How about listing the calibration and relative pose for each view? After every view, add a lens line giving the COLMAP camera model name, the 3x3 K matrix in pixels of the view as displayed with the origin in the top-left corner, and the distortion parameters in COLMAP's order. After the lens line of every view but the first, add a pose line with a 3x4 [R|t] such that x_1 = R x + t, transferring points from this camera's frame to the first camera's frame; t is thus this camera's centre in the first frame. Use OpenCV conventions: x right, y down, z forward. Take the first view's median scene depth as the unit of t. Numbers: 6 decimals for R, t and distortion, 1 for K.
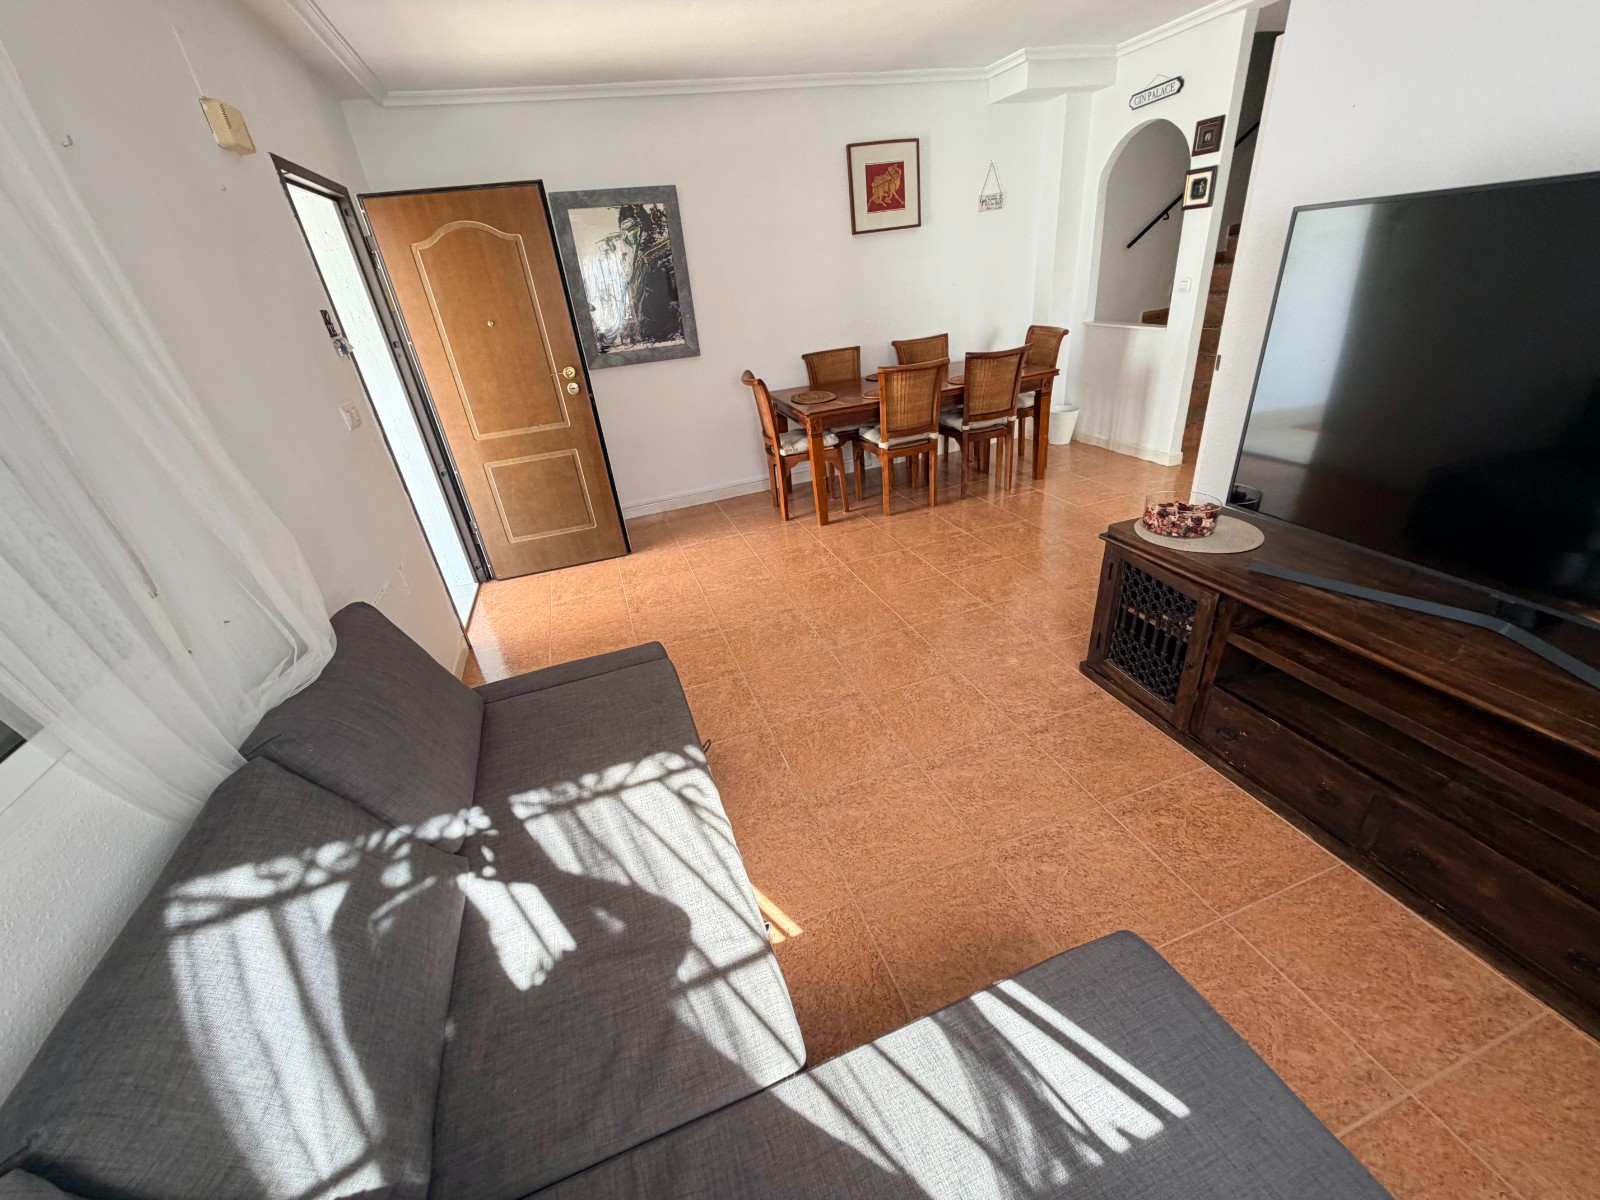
lens RADIAL K [[643.5, 0, 792.2], [0, 643.5, 595.7], [0, 0, 1]] dist [0.006728, -0.000038]
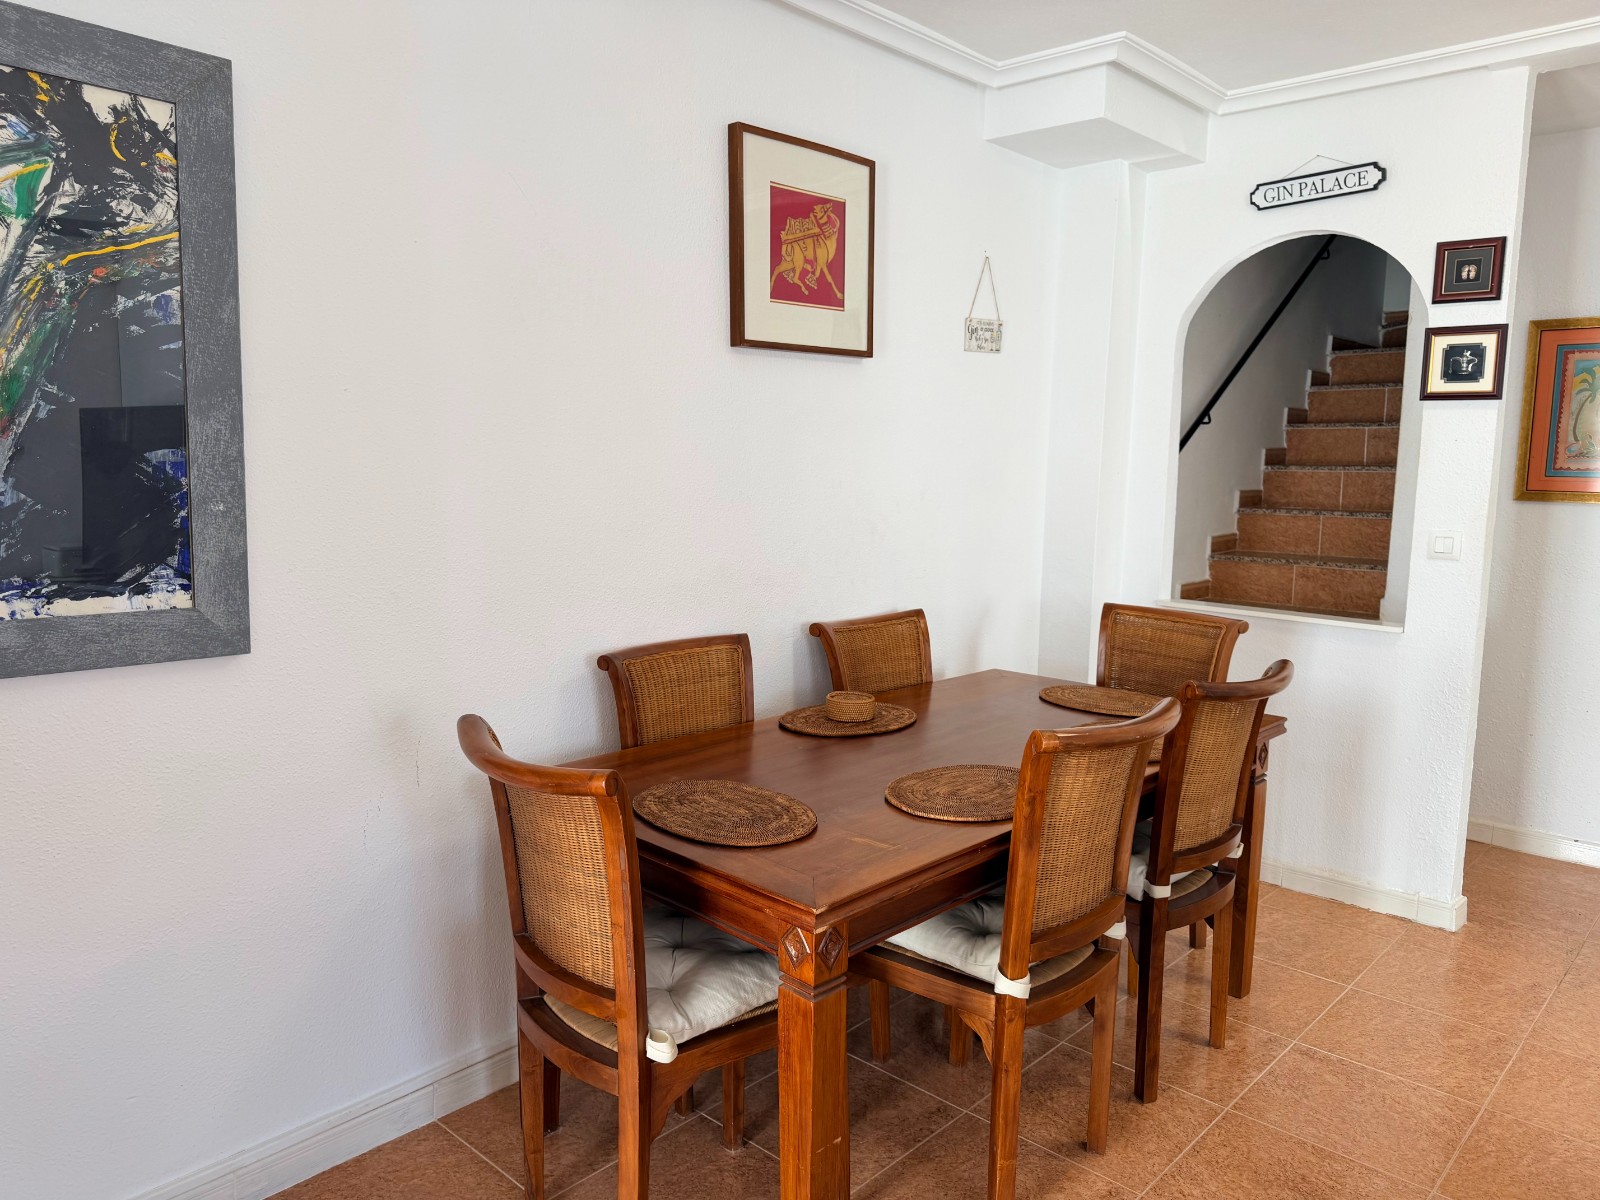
lens RADIAL K [[1134.0, 0, 800.0], [0, 1134.0, 600.0], [0, 0, 1]] dist [0.080570, -0.101841]
pose [[0.876343, 0.051695, 0.478905, -0.174105], [0.123638, 0.936775, -0.327363, -0.219716], [-0.465549, 0.346094, 0.814545, 0.527779]]
